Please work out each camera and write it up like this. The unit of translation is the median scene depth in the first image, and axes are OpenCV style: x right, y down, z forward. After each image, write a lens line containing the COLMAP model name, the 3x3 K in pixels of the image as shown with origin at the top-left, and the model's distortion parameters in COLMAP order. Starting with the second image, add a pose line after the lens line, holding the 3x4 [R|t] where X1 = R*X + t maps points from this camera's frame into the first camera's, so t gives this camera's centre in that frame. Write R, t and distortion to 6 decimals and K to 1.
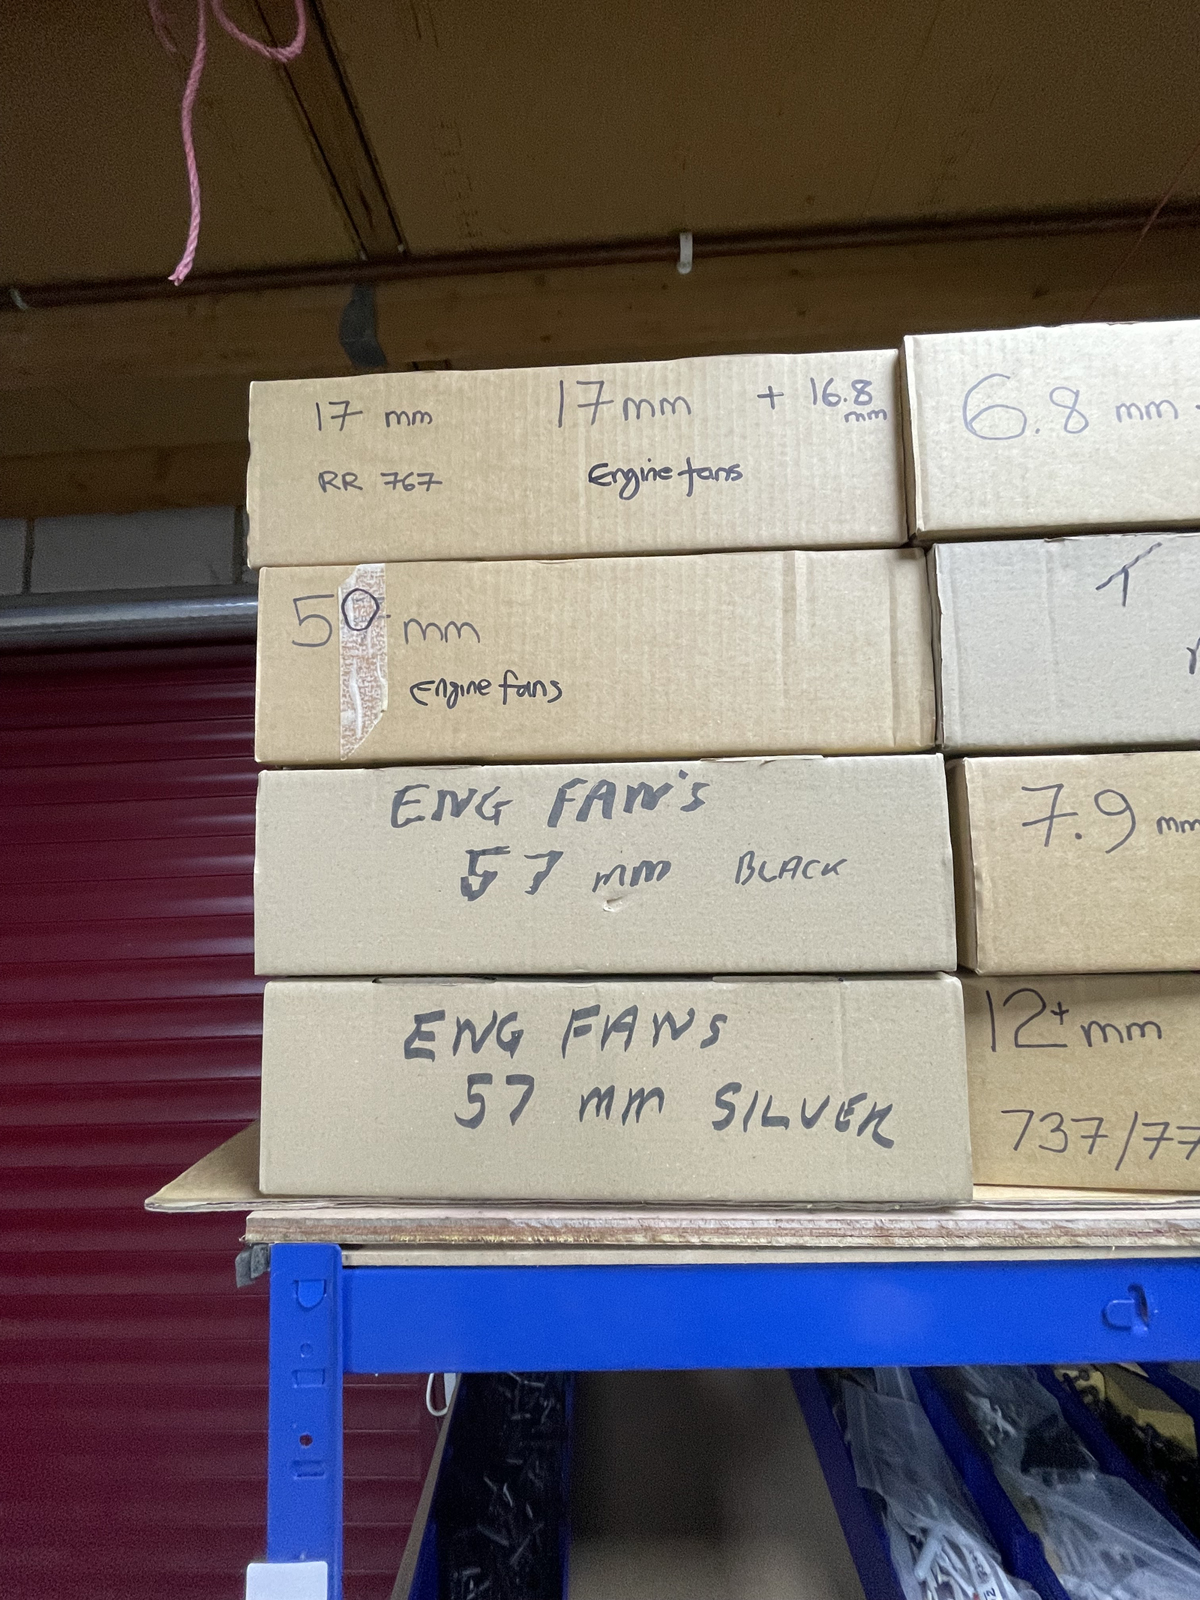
lens RADIAL K [[641.7, 0, 590.1], [0, 641.7, 800.5], [0, 0, 1]] dist [-0.002526, -0.000153]
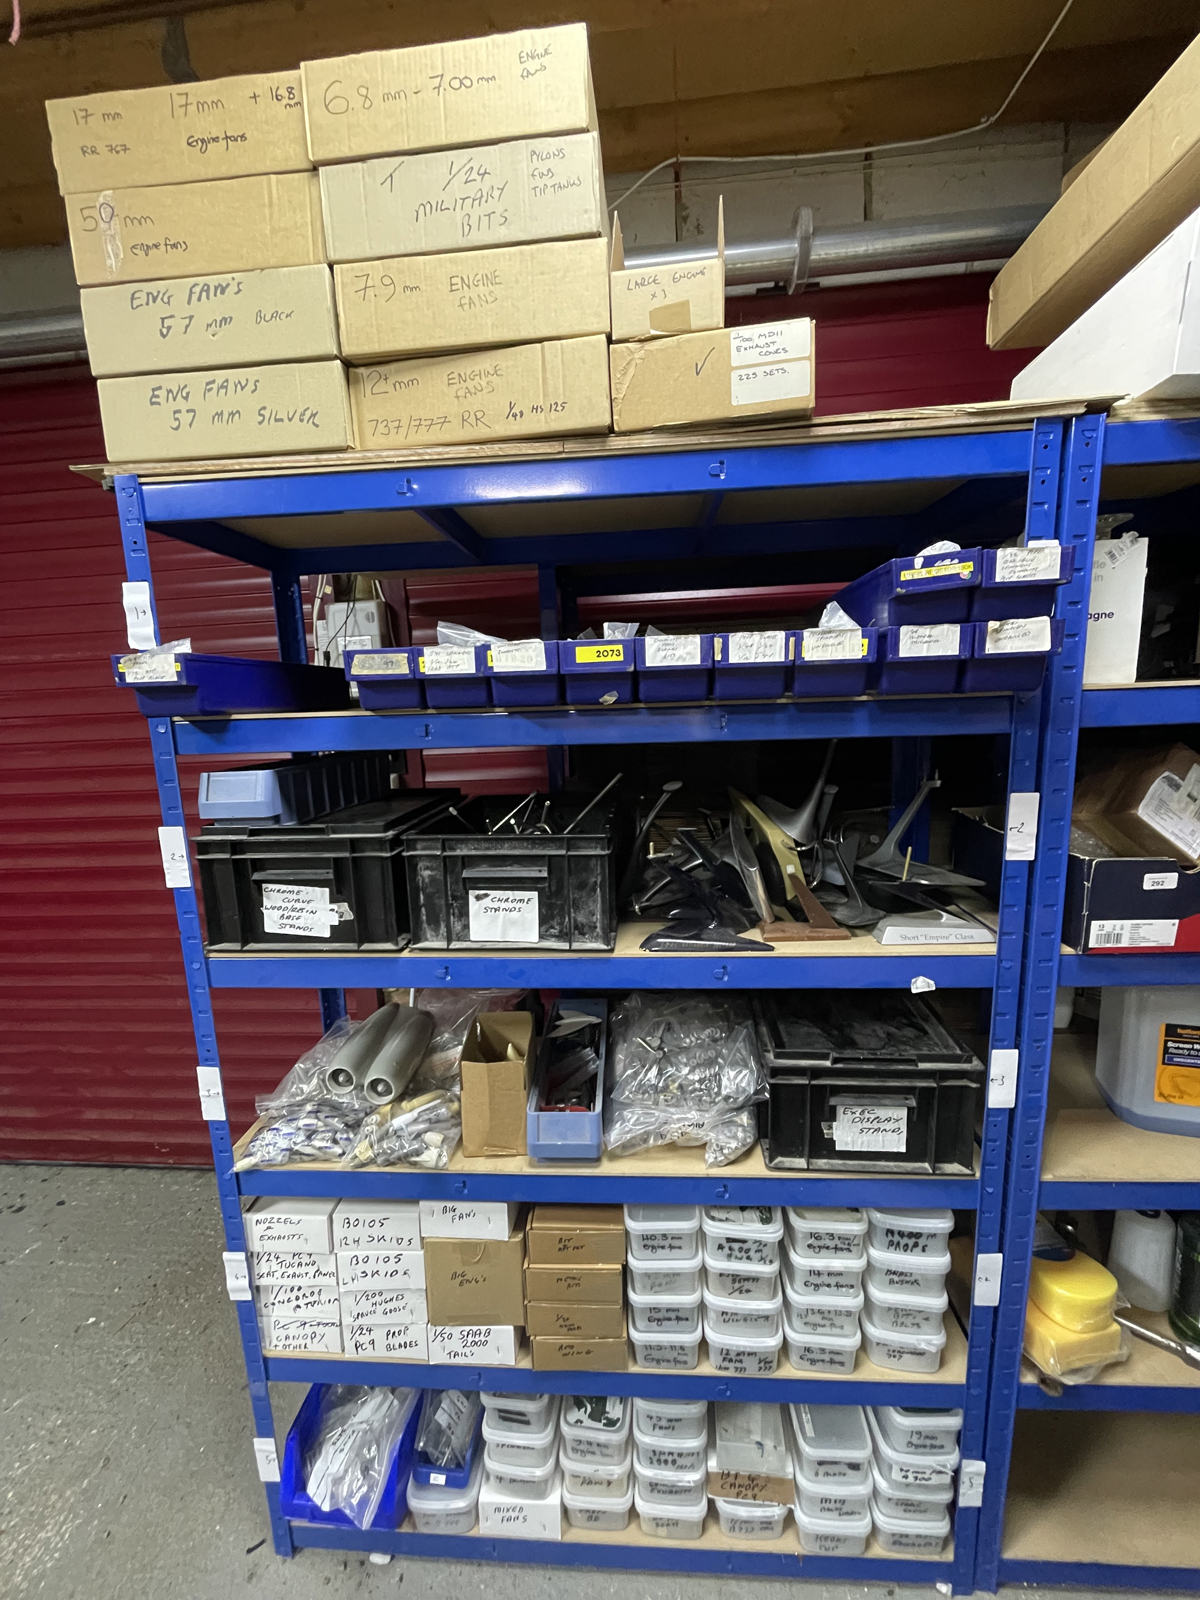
lens RADIAL K [[641.7, 0, 596.1], [0, 641.7, 803.6], [0, 0, 1]] dist [-0.002526, -0.000153]
pose [[0.999067, 0.000479, -0.043184, 1.725605], [0.010293, 0.968483, 0.248868, 1.388215], [0.041942, -0.249080, 0.967574, -1.975402]]
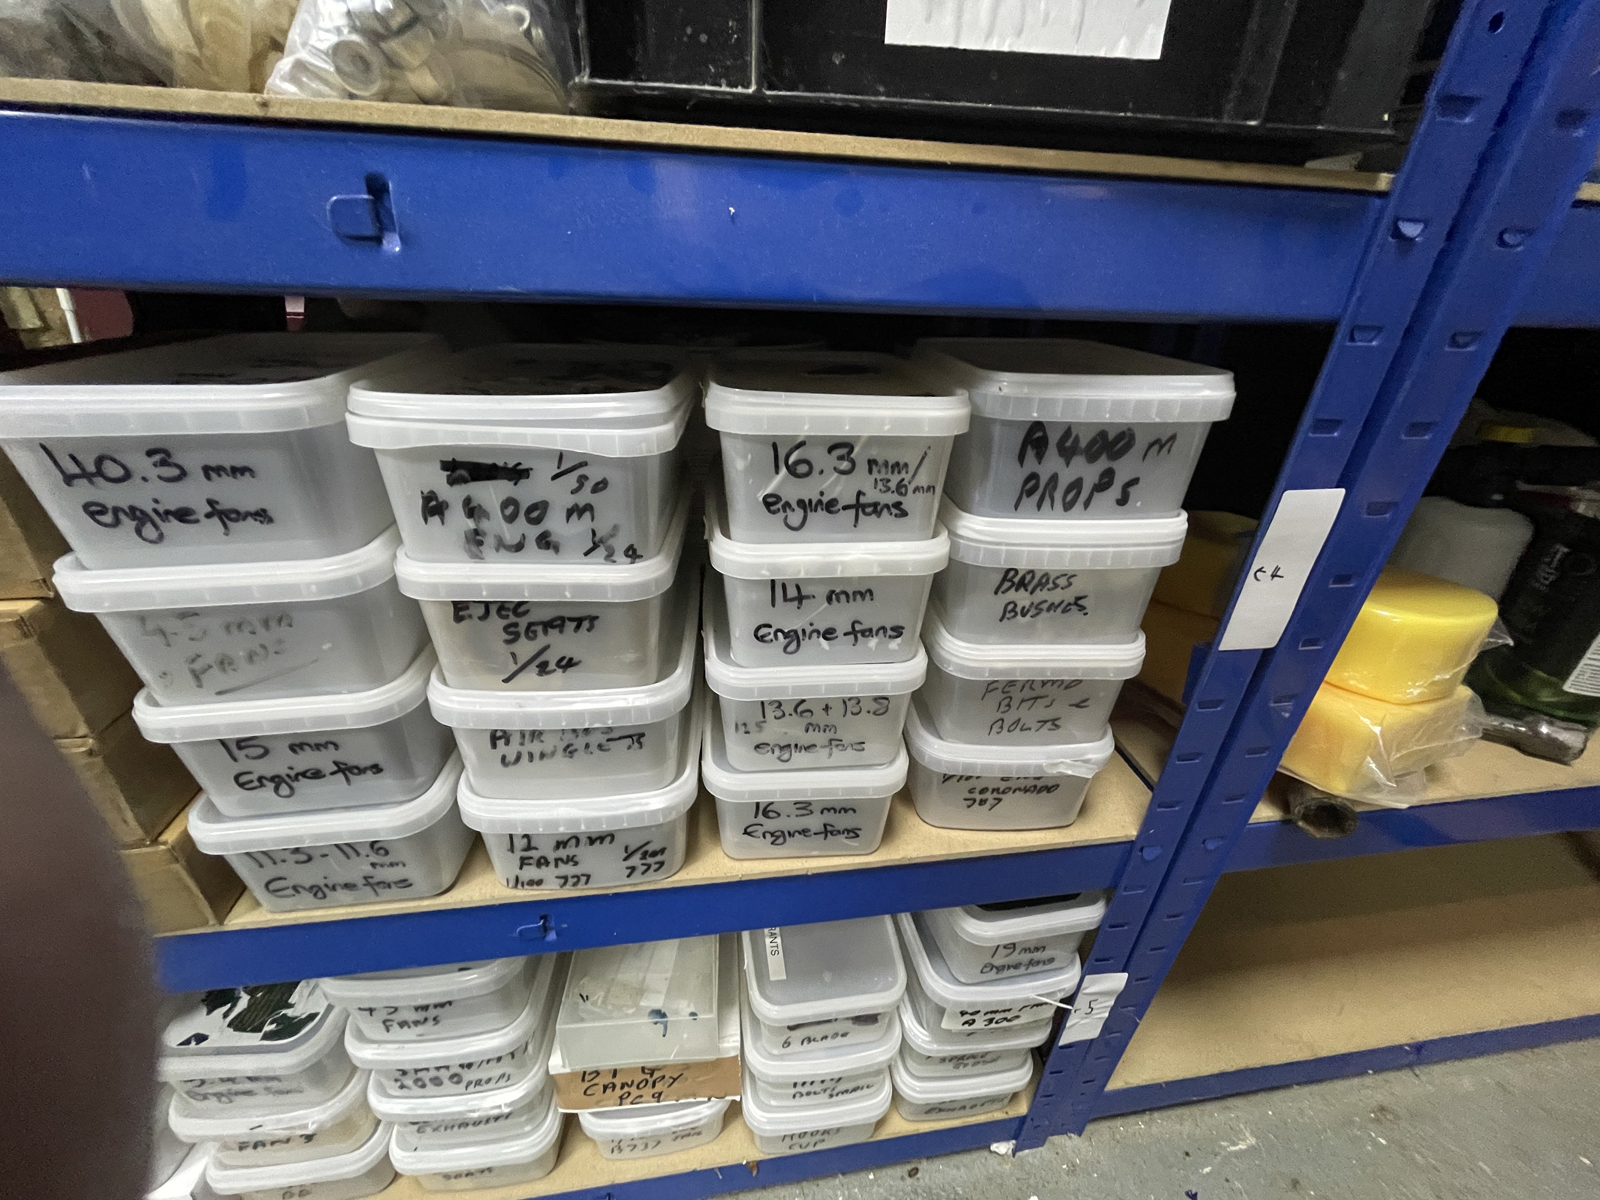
lens RADIAL K [[641.7, 0, 798.4], [0, 641.7, 603.8], [0, 0, 1]] dist [-0.002526, -0.000153]
pose [[0.983630, -0.021539, 0.178911, 2.526251], [-0.079528, 0.839025, 0.538249, 3.966290], [-0.161704, -0.543666, 0.823577, -0.227032]]
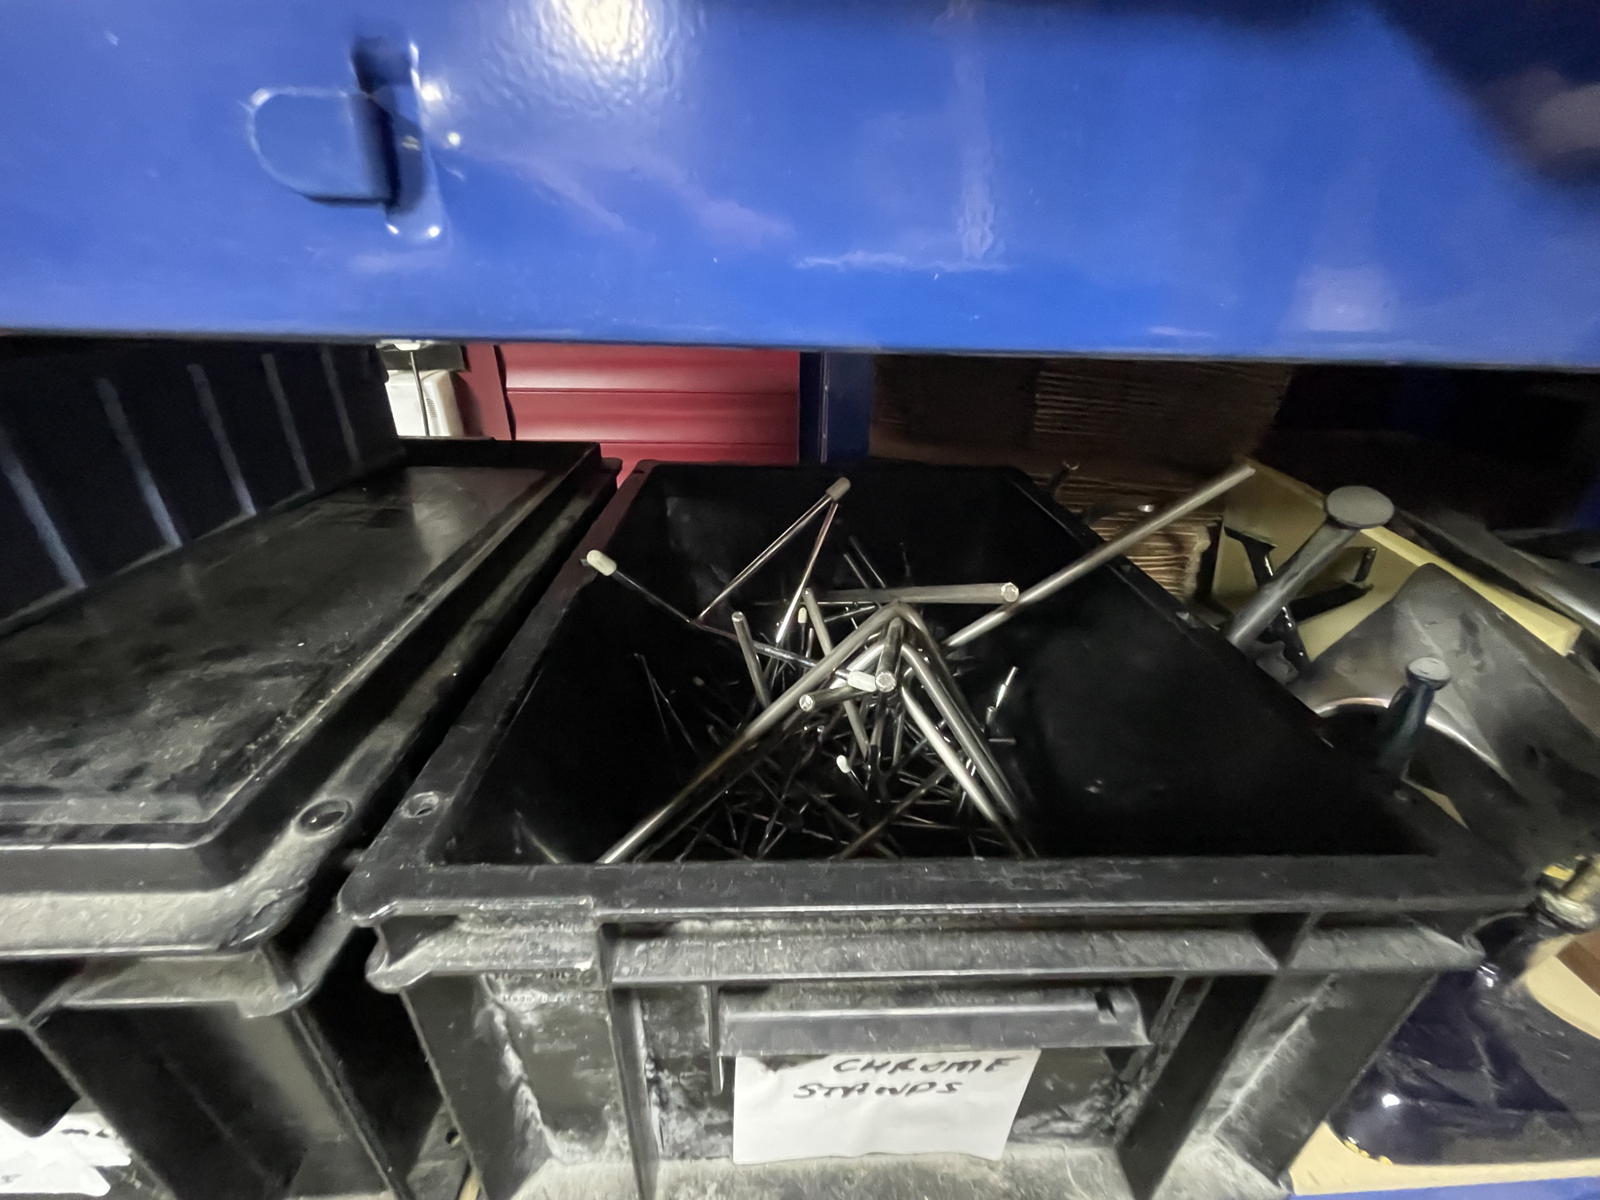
lens RADIAL K [[641.7, 0, 797.0], [0, 641.7, 602.3], [0, 0, 1]] dist [-0.002526, -0.000153]
pose [[0.995334, 0.009779, 0.095993, 0.994277], [-0.059808, 0.843212, 0.534244, 1.787091], [-0.075718, -0.537492, 0.839863, 0.498811]]
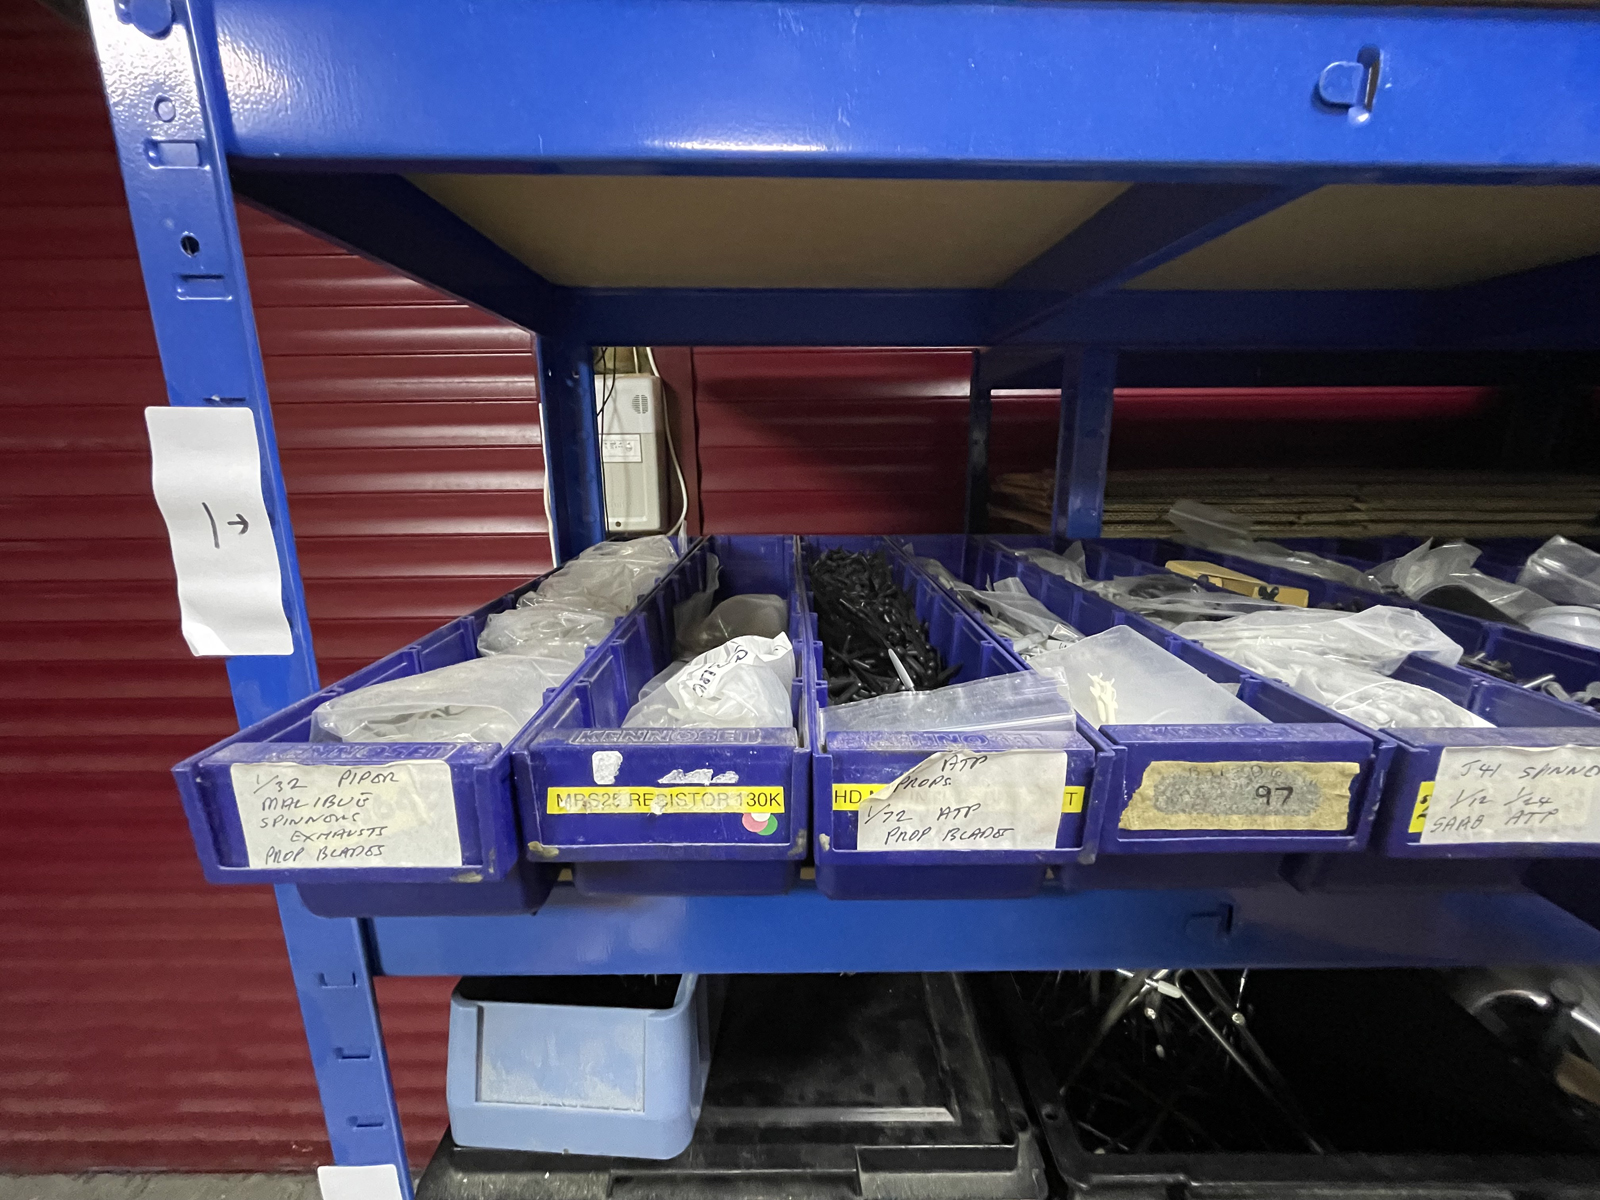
lens RADIAL K [[641.7, 0, 797.1], [0, 641.7, 600.4], [0, 0, 1]] dist [-0.002526, -0.000153]
pose [[0.998789, 0.014829, 0.046903, 0.204207], [-0.028807, 0.949213, 0.313312, 1.083525], [-0.039875, -0.314284, 0.948491, 0.152892]]
